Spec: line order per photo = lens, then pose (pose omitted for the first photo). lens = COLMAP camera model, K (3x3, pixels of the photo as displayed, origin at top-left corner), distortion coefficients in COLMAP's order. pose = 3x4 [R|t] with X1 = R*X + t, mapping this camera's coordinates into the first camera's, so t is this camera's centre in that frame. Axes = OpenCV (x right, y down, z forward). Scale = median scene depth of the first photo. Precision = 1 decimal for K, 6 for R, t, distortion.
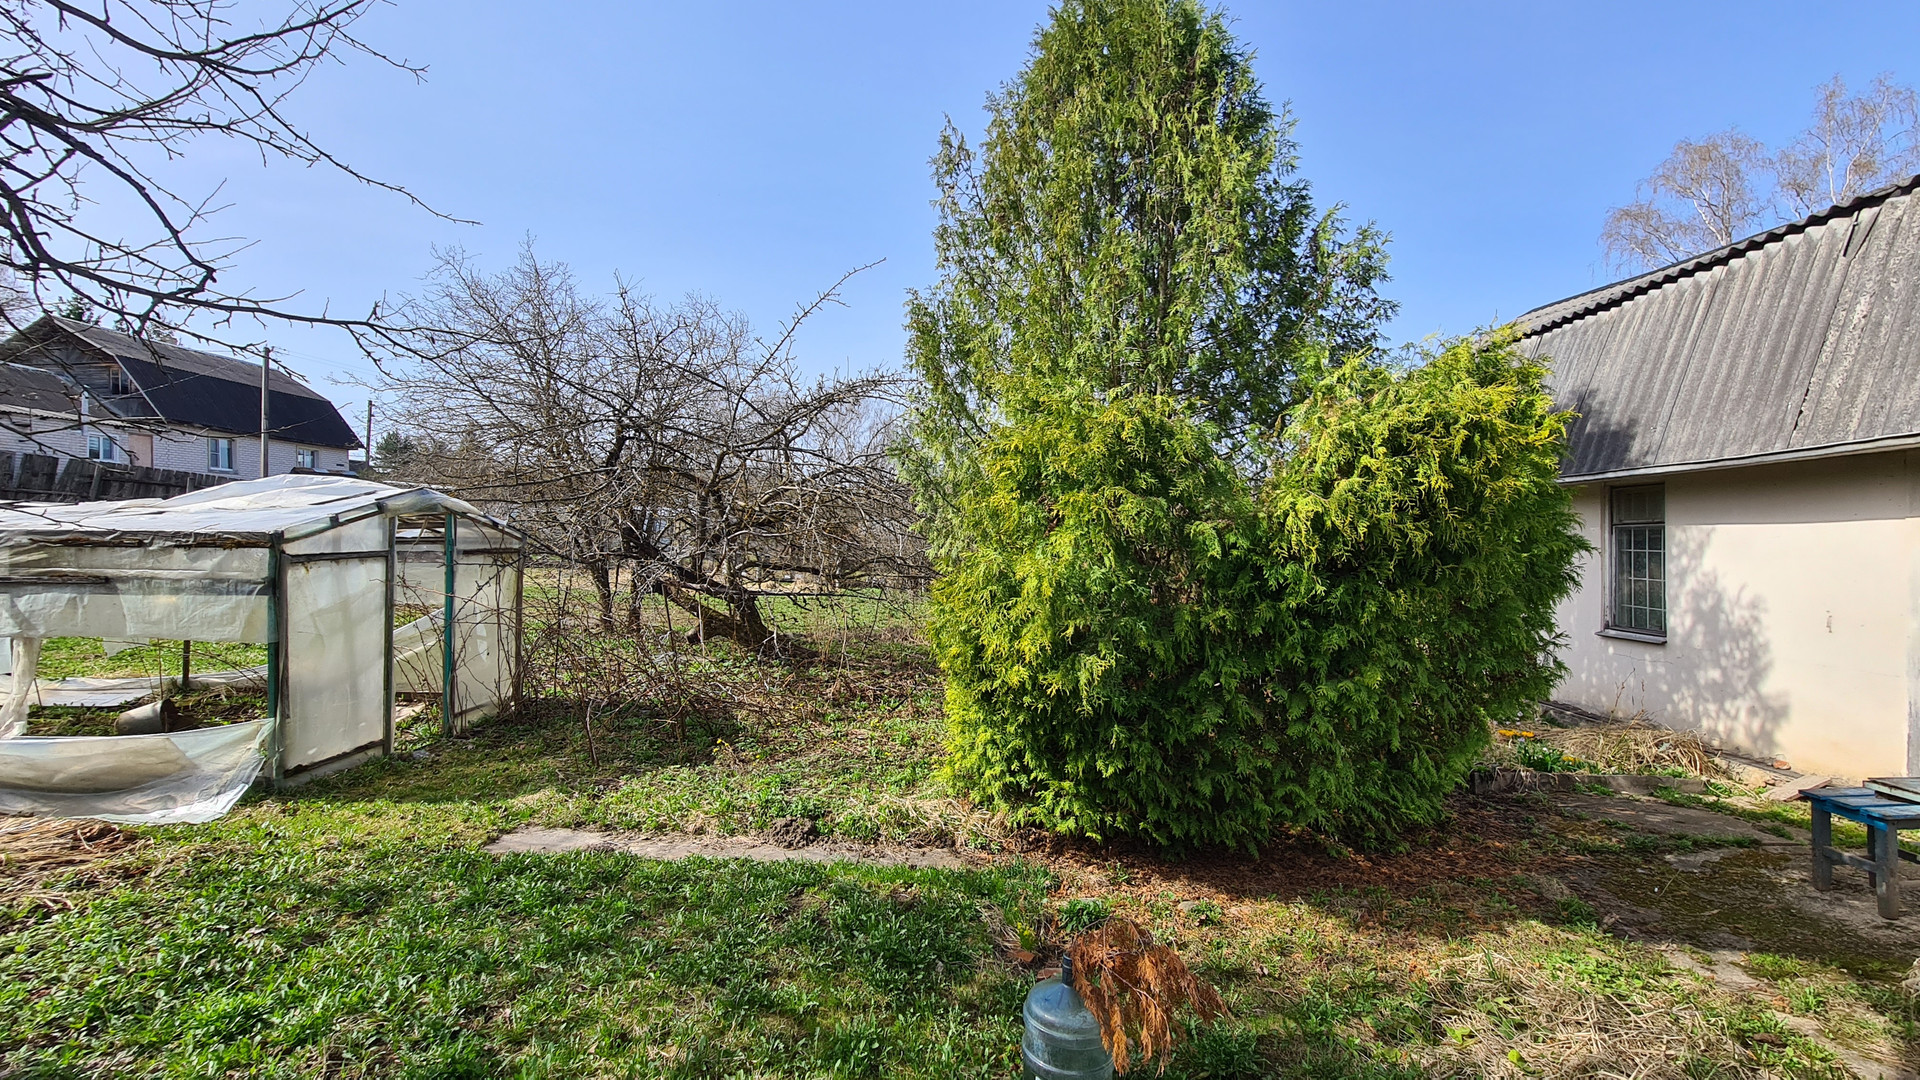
lens RADIAL K [[777.8, 0, 956.9], [0, 777.8, 546.1], [0, 0, 1]] dist [0.000005, -0.001041]
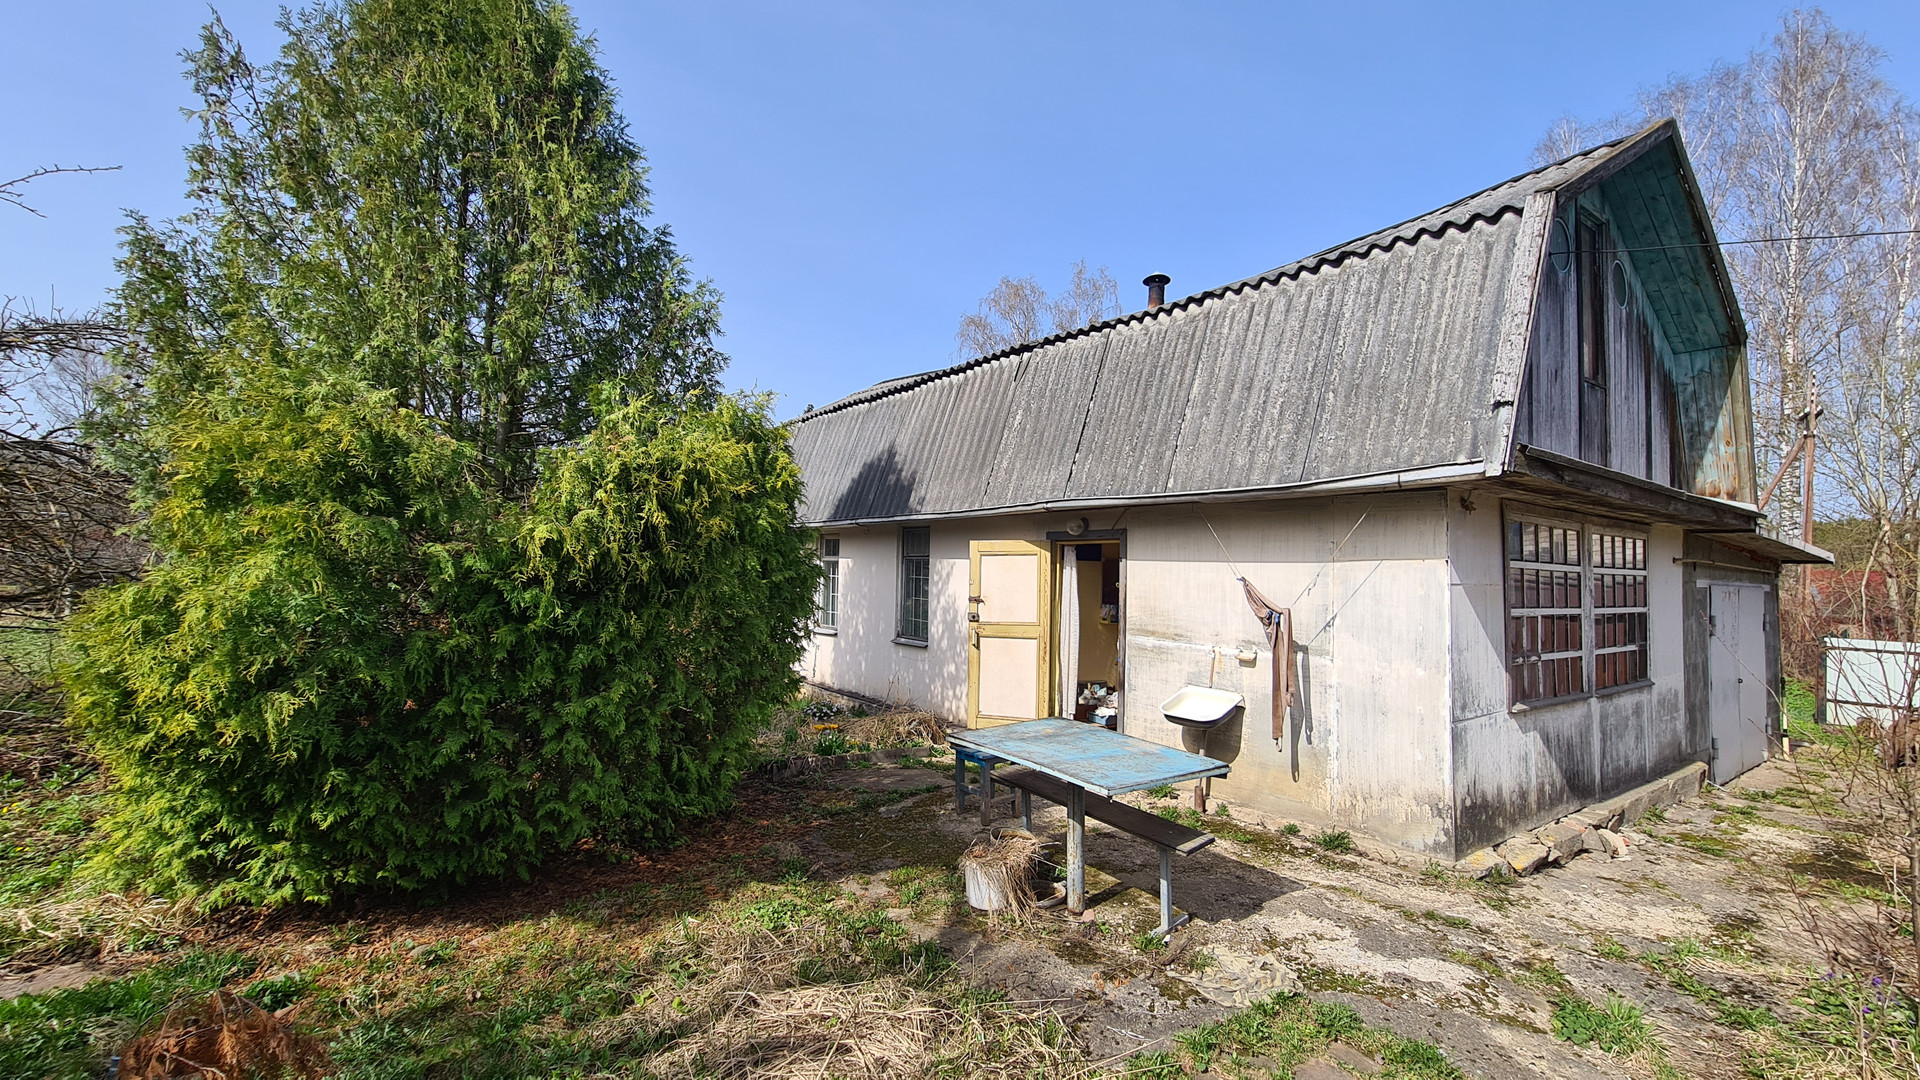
lens RADIAL K [[777.8, 0, 963.1], [0, 777.8, 551.6], [0, 0, 1]] dist [0.000005, -0.001041]
pose [[0.781010, 0.031967, 0.623699, 0.172093], [-0.021327, 0.999472, -0.024520, -0.009605], [-0.624154, 0.005849, 0.781280, -0.124248]]
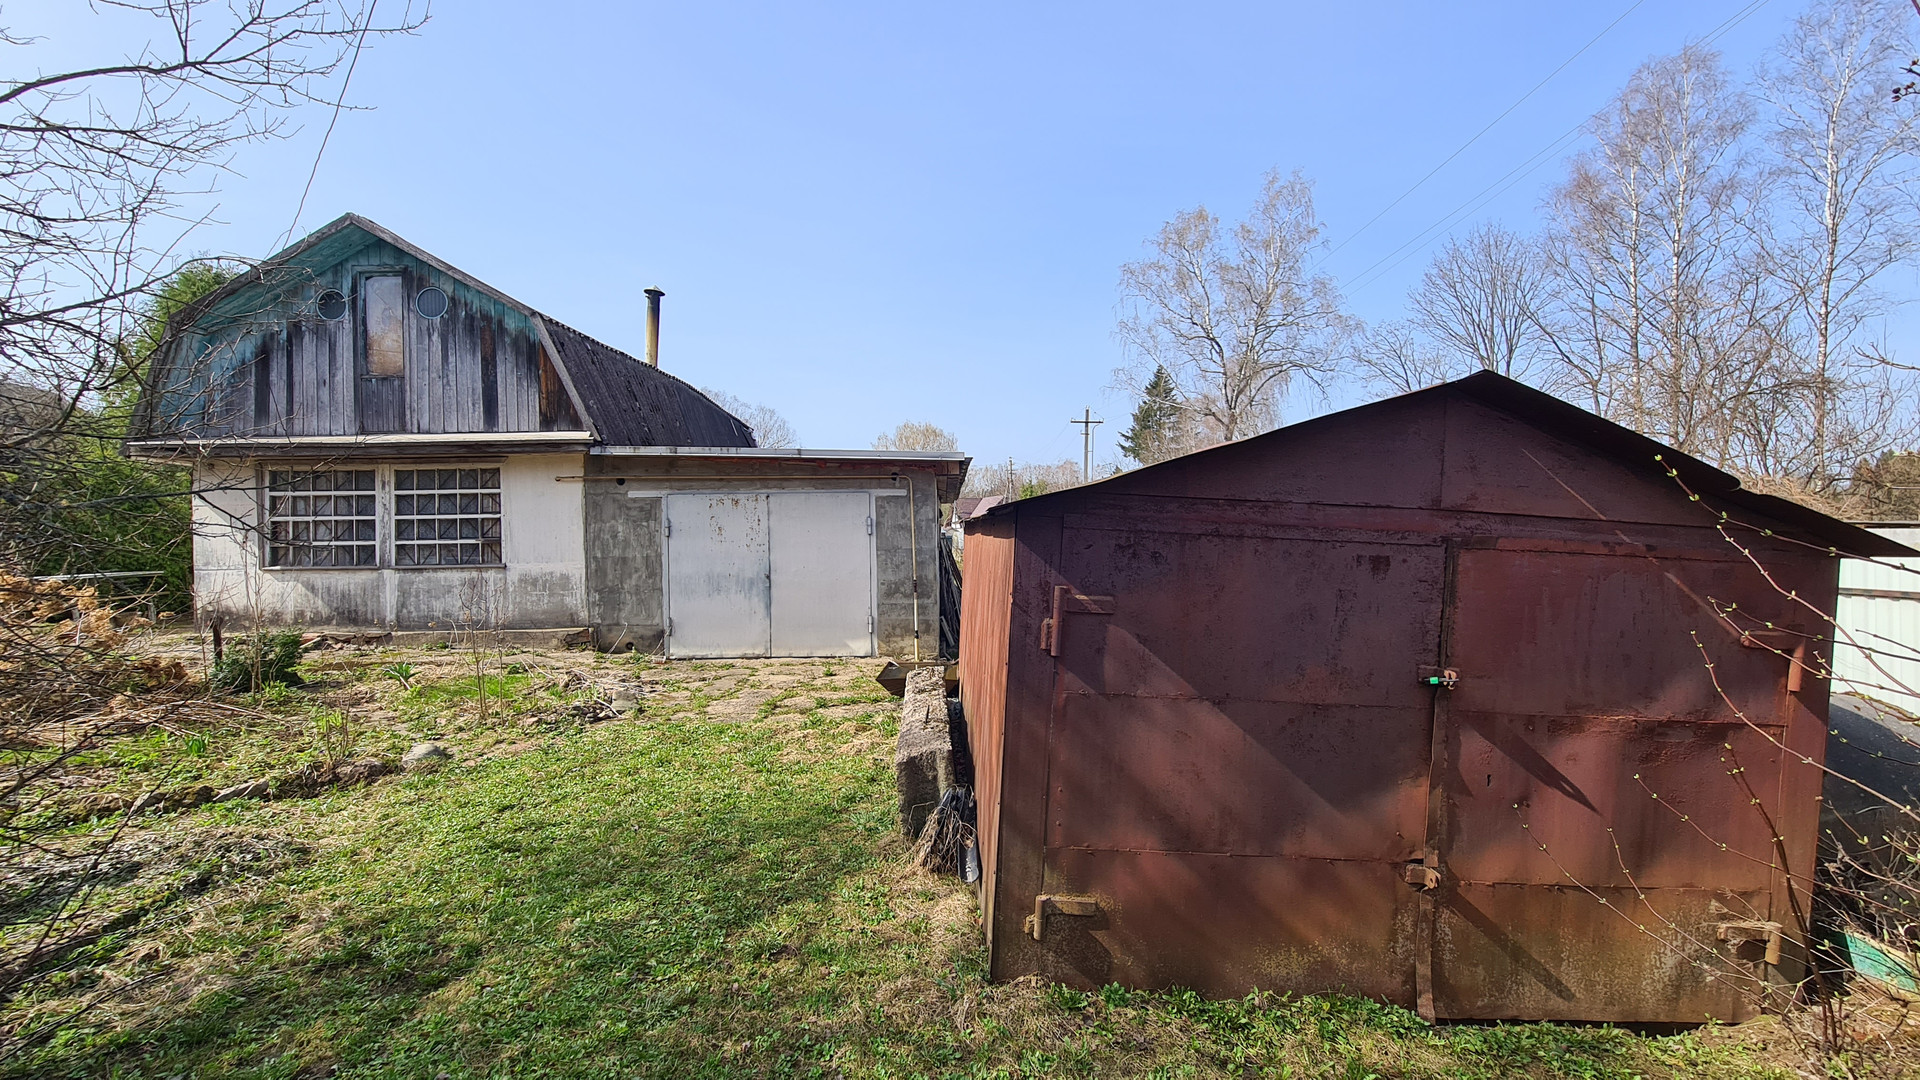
lens RADIAL K [[777.8, 0, 954.4], [0, 777.8, 543.1], [0, 0, 1]] dist [0.000005, -0.001041]
pose [[0.997004, -0.019925, 0.074734, 3.491214], [0.019192, 0.999760, 0.010525, 0.125797], [-0.074926, -0.009059, 0.997148, -2.199192]]
